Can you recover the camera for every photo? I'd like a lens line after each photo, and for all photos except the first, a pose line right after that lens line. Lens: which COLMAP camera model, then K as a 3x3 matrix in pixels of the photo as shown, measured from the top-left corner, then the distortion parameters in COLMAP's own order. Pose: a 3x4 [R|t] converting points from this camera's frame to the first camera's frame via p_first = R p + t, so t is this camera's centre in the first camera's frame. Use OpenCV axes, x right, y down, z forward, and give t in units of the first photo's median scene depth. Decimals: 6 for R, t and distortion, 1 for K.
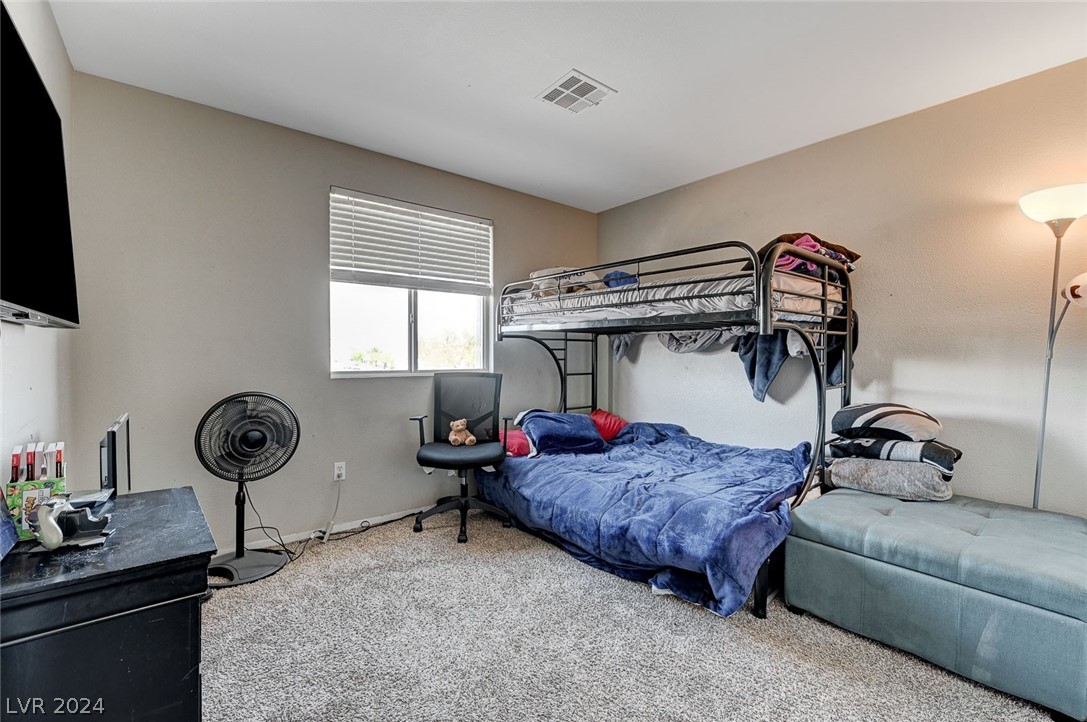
lens RADIAL K [[459.3, 0, 544.3], [0, 459.3, 354.0], [0, 0, 1]] dist [-0.015032, 0.001035]
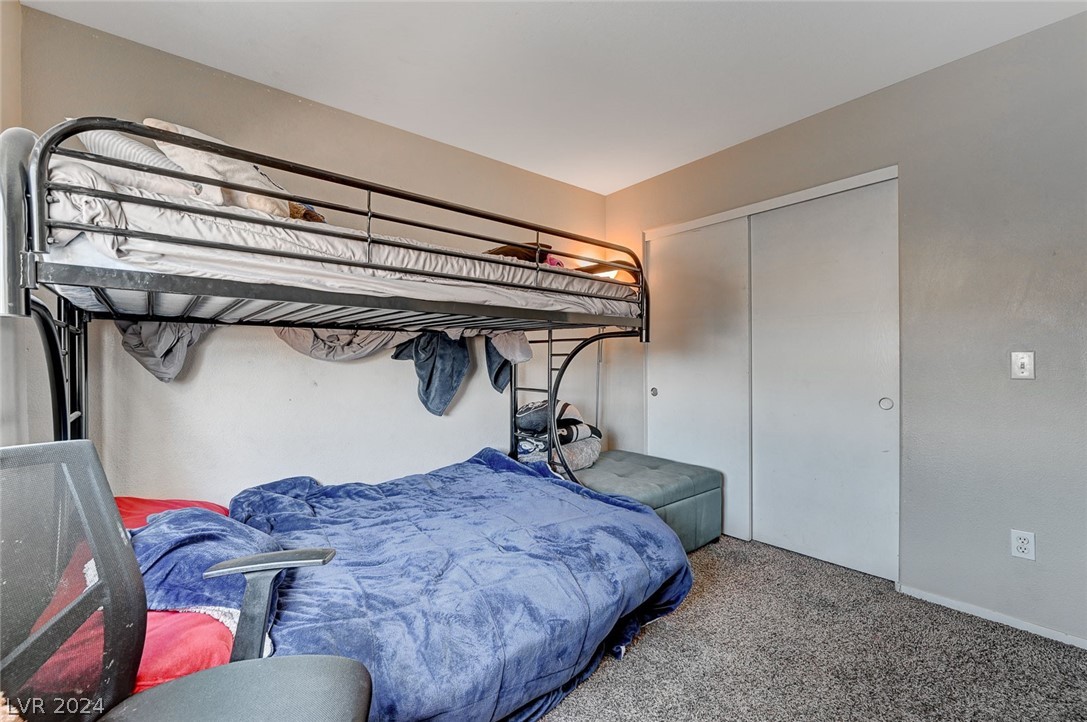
lens RADIAL K [[460.6, 0, 543.5], [0, 460.6, 361.0], [0, 0, 1]] dist [0.000241, 0.000003]
pose [[-0.004012, 0.004524, 0.999982, -0.522826], [0.015010, 0.999877, -0.004463, 0.004943], [-0.999879, 0.014992, -0.004080, 1.022370]]
